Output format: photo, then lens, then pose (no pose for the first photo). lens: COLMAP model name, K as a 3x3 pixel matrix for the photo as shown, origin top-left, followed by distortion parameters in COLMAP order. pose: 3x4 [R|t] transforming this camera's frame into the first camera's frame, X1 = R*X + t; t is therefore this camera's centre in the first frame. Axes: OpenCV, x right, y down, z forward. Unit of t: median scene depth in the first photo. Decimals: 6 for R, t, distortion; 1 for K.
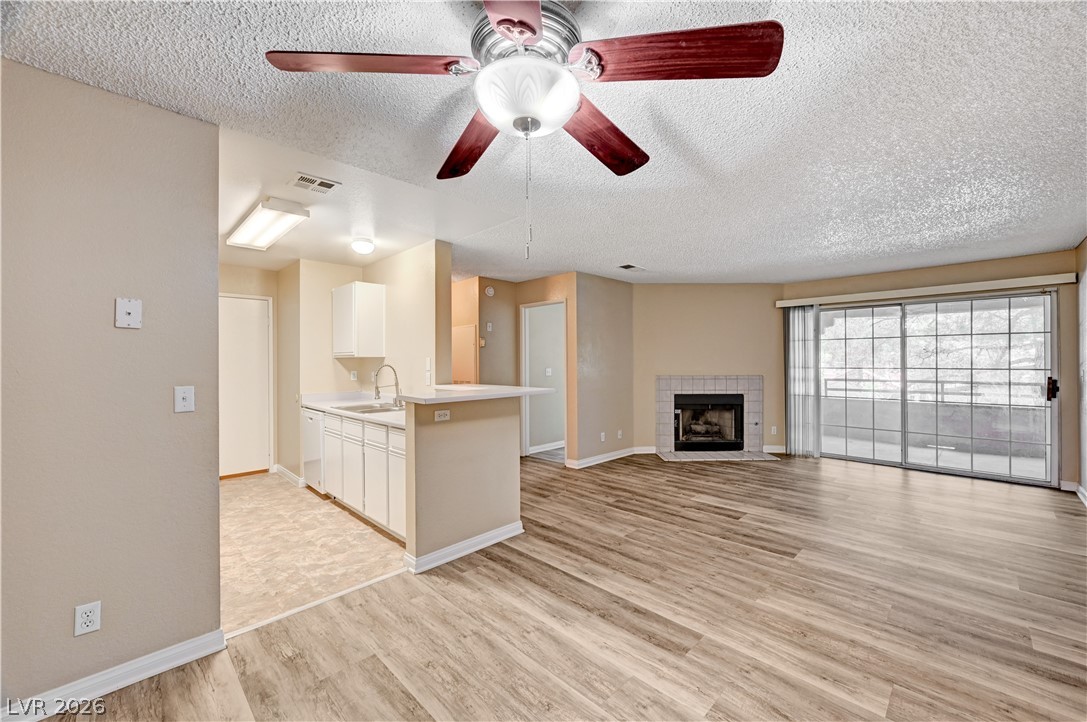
lens RADIAL K [[430.9, 0, 550.2], [0, 430.9, 361.4], [0, 0, 1]] dist [-0.000251, 0.000653]
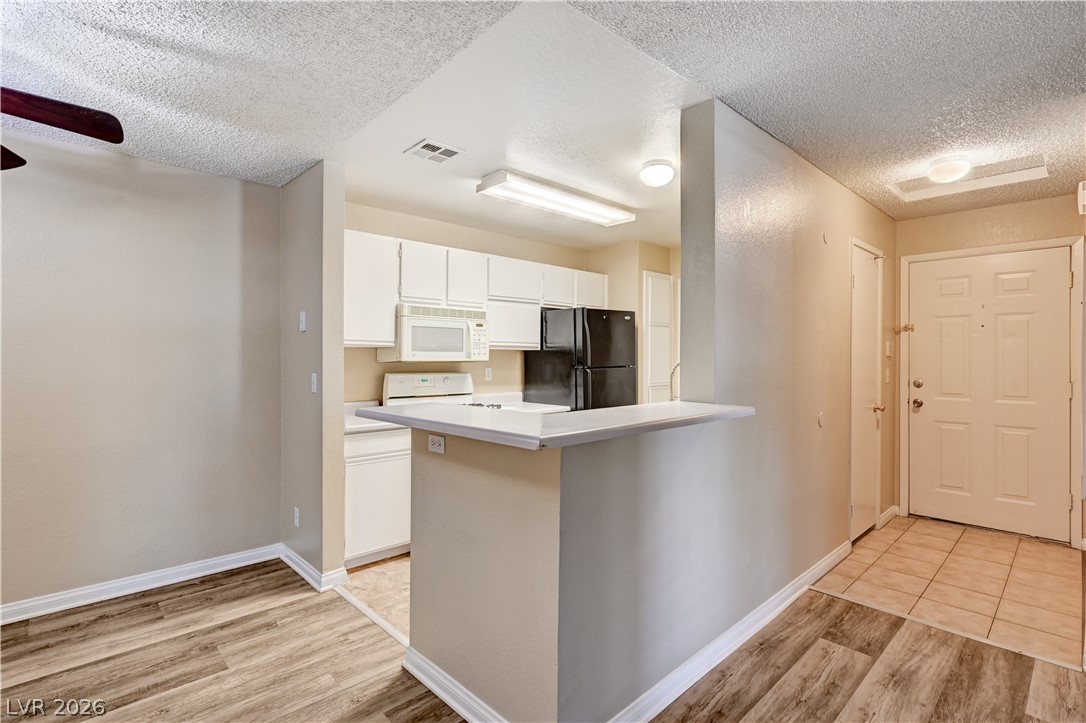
lens RADIAL K [[518.8, 0, 544.6], [0, 518.8, 356.8], [0, 0, 1]] dist [0.001865, -0.000075]
pose [[-0.035884, 0.006186, -0.999337, 0.384970], [0.001370, 0.999980, 0.006141, -0.001115], [0.999355, -0.001149, -0.035892, 0.966172]]
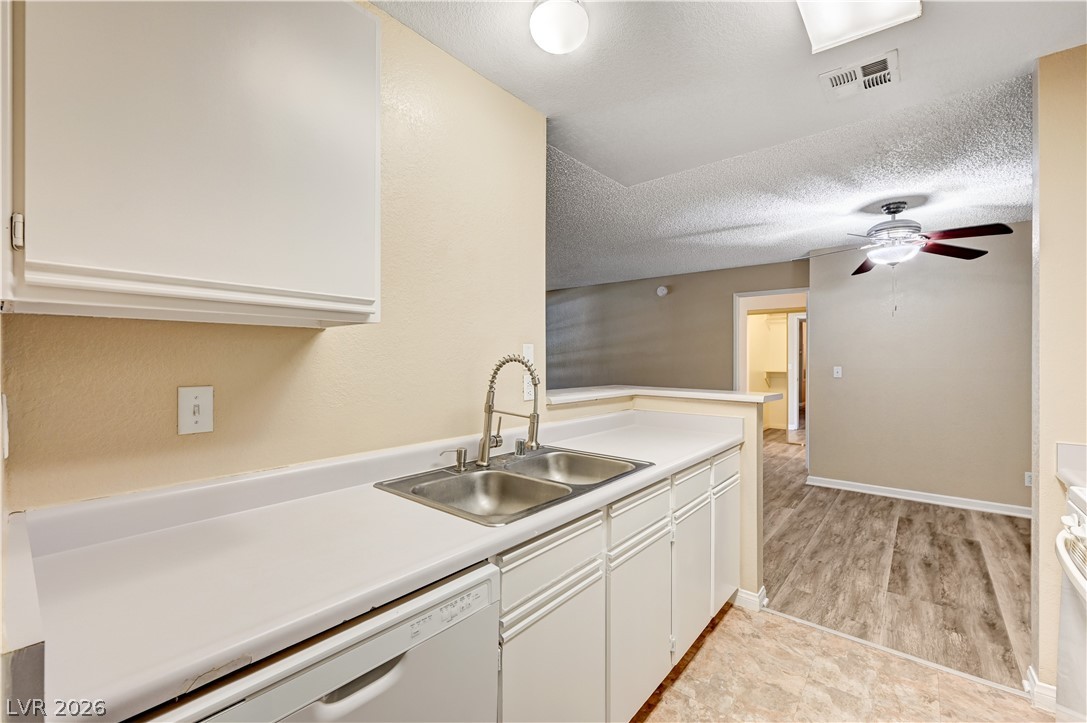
lens RADIAL K [[452.3, 0, 548.3], [0, 452.3, 360.2], [0, 0, 1]] dist [0.000170, 0.000508]
pose [[-0.087094, 0.004059, 0.996192, -0.906742], [-0.005110, 0.999977, -0.004522, 0.014655], [-0.996187, -0.005485, -0.087071, 1.168567]]
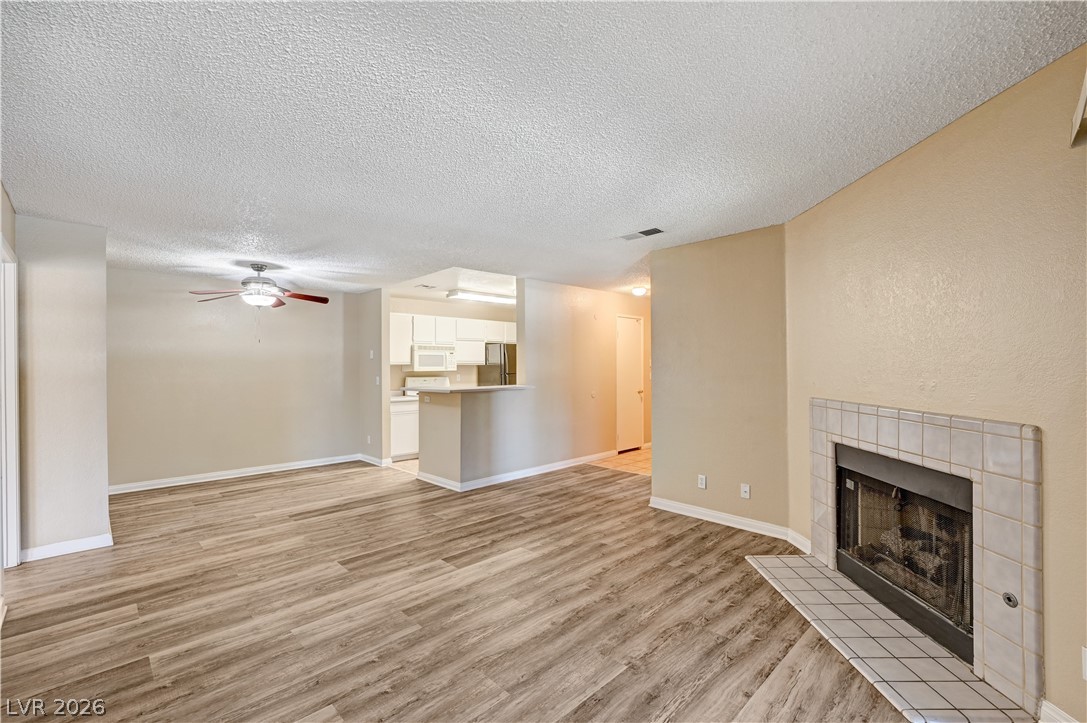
lens RADIAL K [[472.7, 0, 543.5], [0, 472.7, 361.5], [0, 0, 1]] dist [-0.000569, -0.000102]
pose [[-0.028558, -0.002669, -0.999589, 1.394260], [0.011059, 0.999934, -0.002986, -0.016152], [0.999531, -0.011140, -0.028526, 1.264216]]
